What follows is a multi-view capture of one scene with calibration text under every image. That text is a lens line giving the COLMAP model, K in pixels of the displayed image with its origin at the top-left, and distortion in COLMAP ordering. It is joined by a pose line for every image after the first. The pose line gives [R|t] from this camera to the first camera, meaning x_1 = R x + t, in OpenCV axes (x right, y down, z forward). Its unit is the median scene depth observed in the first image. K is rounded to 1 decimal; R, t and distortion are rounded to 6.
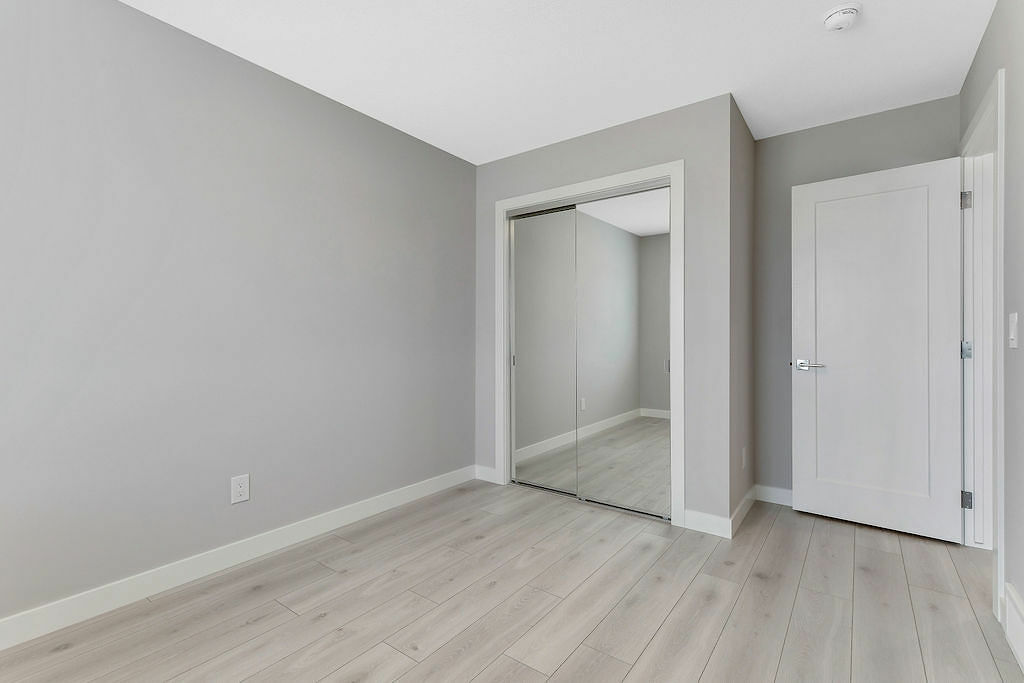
lens RADIAL K [[466.0, 0, 515.2], [0, 466.0, 340.7], [0, 0, 1]] dist [0.017127, 0.000080]
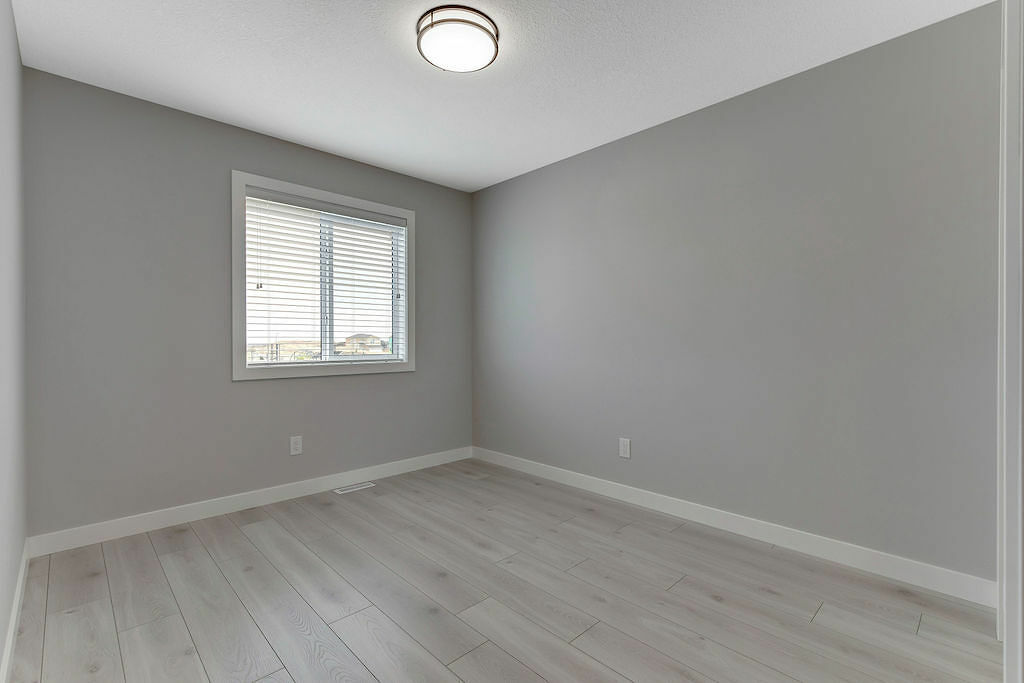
lens RADIAL K [[466.0, 0, 515.0], [0, 466.0, 344.3], [0, 0, 1]] dist [0.017127, 0.000080]
pose [[-0.169993, 0.002402, -0.985442, 0.842064], [0.001511, 0.999996, 0.002177, 0.002238], [0.985444, -0.001118, -0.169996, 0.915404]]
